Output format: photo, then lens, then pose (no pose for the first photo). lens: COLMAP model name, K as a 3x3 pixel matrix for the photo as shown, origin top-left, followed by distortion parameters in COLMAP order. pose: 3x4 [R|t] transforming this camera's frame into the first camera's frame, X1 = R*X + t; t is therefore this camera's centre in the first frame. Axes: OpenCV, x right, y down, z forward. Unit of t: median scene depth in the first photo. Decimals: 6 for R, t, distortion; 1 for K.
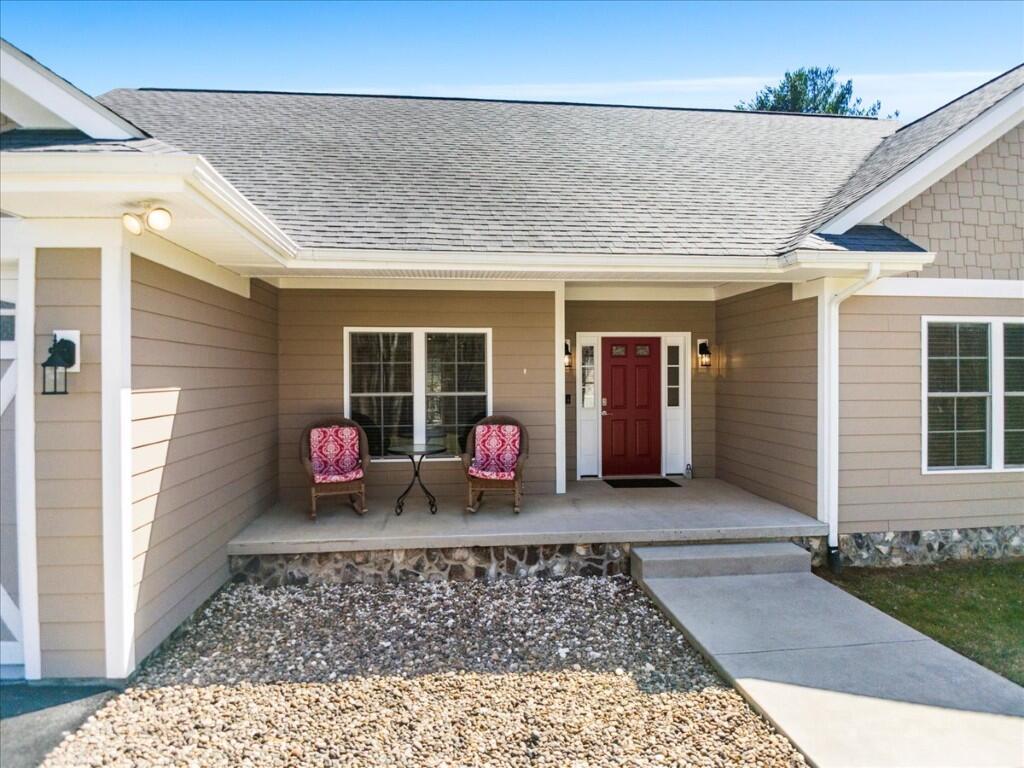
lens RADIAL K [[541.1, 0, 512.0], [0, 541.1, 384.0], [0, 0, 1]] dist [-0.017183, -0.000828]
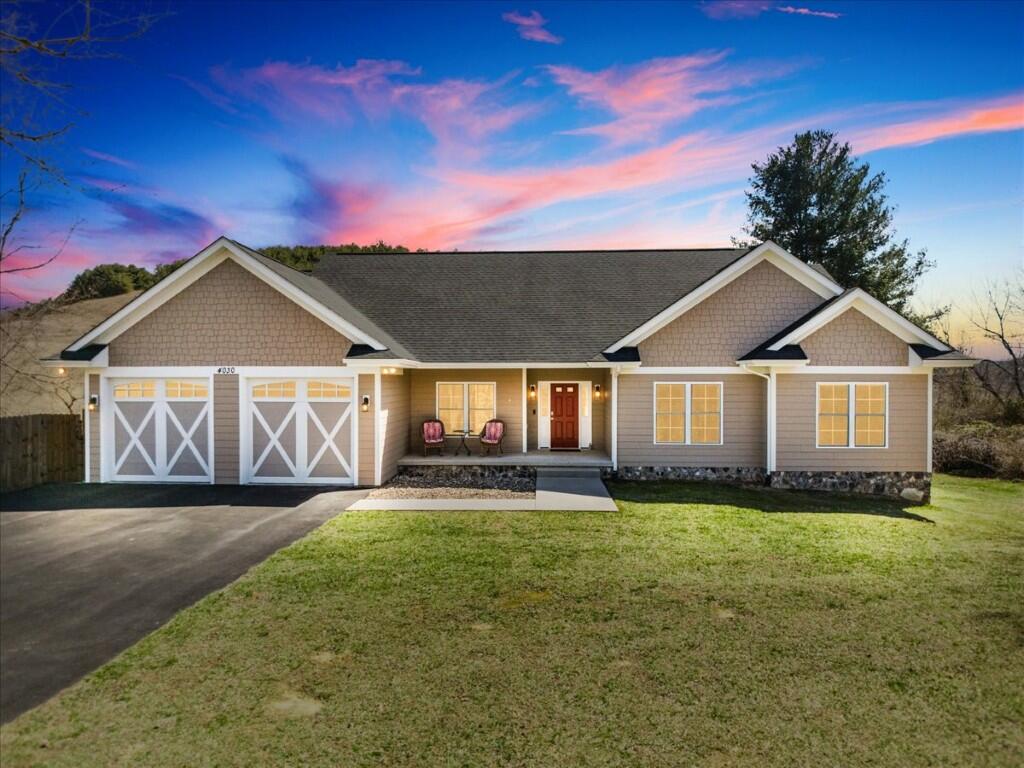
lens RADIAL K [[577.6, 0, 512.0], [0, 577.6, 384.0], [0, 0, 1]] dist [-0.000144, -0.000721]
pose [[0.983001, 0.002658, -0.183582, 0.608557], [-0.002789, 0.999996, -0.000454, -0.114561], [0.183580, 0.000958, 0.983004, -1.818300]]
